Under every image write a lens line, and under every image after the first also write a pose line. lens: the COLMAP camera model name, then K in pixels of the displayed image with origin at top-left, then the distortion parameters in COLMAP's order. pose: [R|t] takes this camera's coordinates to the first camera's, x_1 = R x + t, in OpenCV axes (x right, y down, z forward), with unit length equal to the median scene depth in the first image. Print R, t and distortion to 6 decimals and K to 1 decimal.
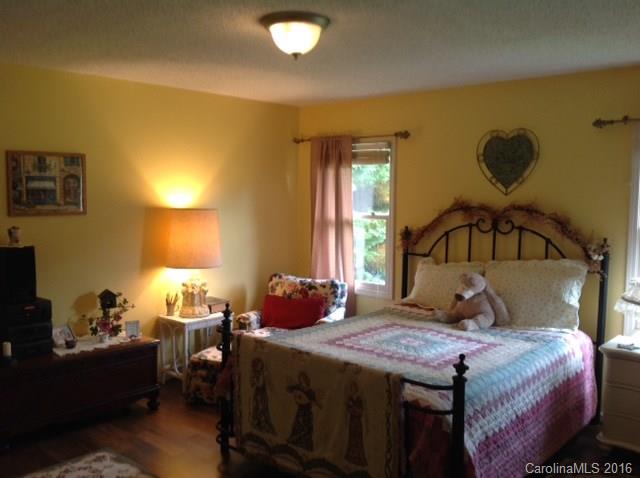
lens RADIAL K [[606.8, 0, 320.0], [0, 606.8, 239.0], [0, 0, 1]] dist [0.046705, -0.007905]
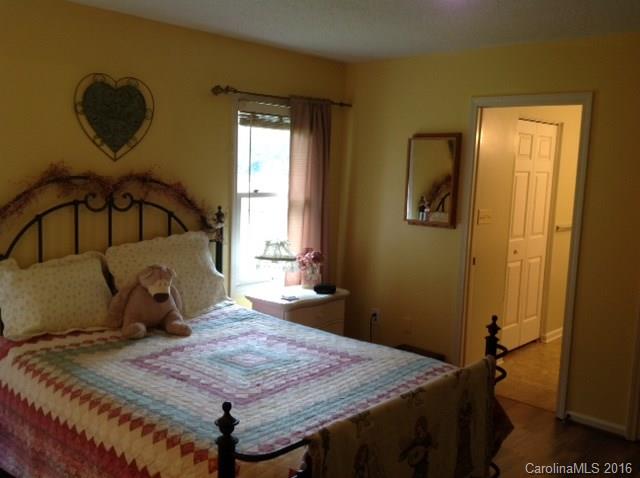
lens RADIAL K [[606.8, 0, 320.0], [0, 606.8, 239.0], [0, 0, 1]] dist [0.046705, -0.007905]
pose [[0.002510, -0.127559, 0.991828, -0.483671], [0.049280, 0.990642, 0.127282, -0.060004], [-0.998782, 0.048558, 0.008773, 0.741799]]
